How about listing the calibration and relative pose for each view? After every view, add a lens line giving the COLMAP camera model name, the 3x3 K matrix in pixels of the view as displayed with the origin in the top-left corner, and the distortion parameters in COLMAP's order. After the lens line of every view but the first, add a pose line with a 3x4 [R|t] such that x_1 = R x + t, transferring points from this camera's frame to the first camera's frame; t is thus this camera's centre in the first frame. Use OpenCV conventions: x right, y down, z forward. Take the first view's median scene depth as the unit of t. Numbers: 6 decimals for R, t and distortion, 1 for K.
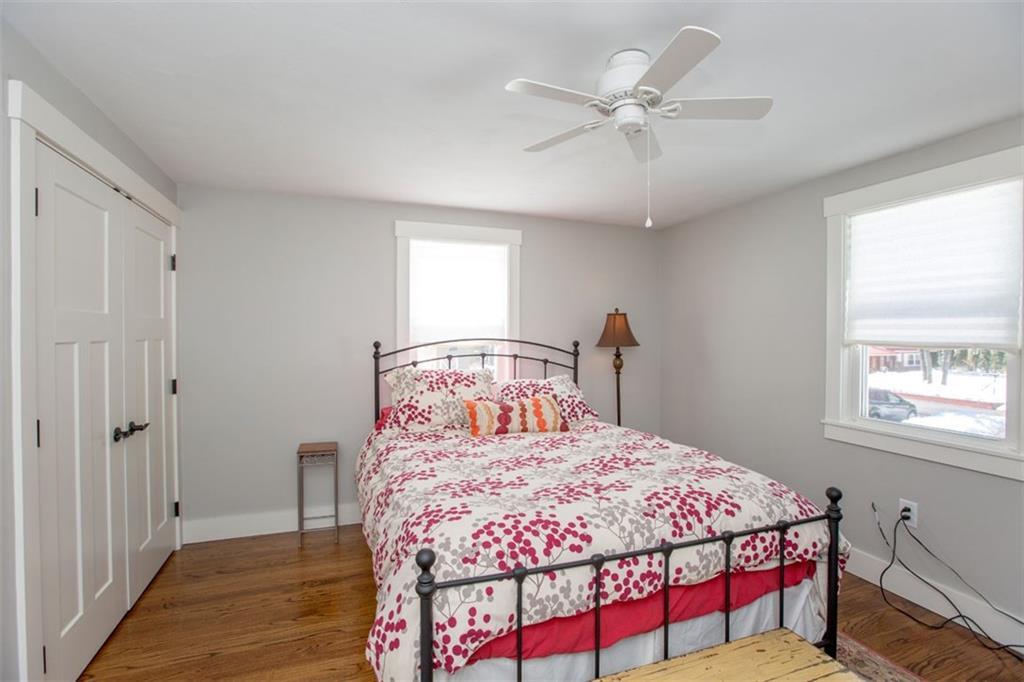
lens RADIAL K [[471.4, 0, 510.0], [0, 471.4, 345.4], [0, 0, 1]] dist [-0.020622, 0.001788]
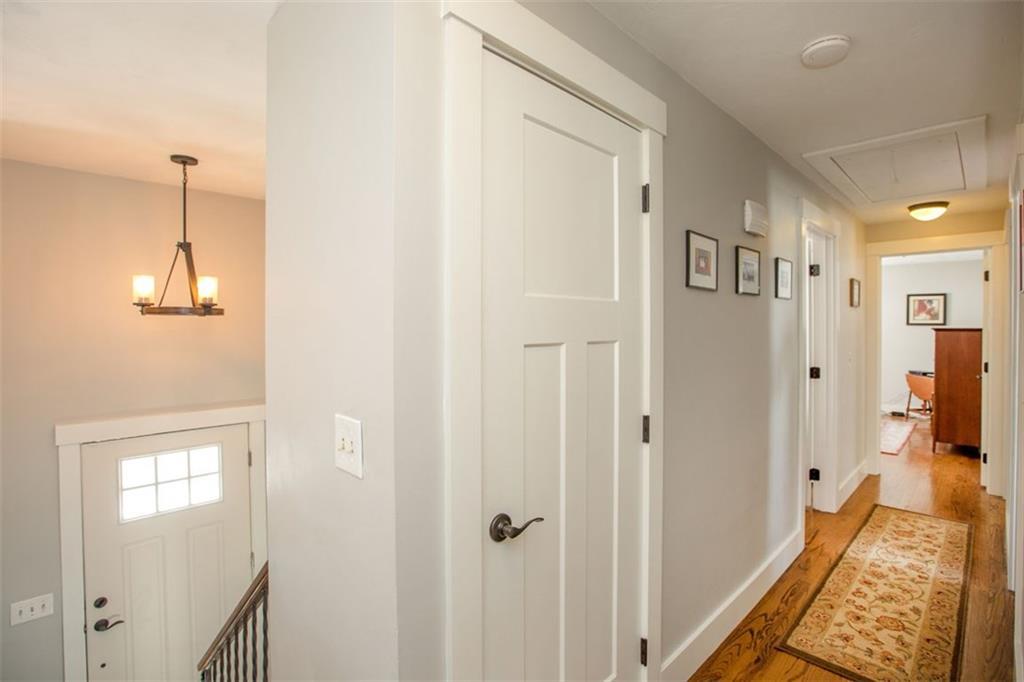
lens RADIAL K [[471.4, 0, 512.8], [0, 471.4, 340.0], [0, 0, 1]] dist [-0.020622, 0.001788]
pose [[0.400008, 0.015159, -0.916386, -0.312147], [-0.014224, 0.999845, 0.010331, -0.018327], [0.916401, 0.008902, 0.400162, 0.645691]]
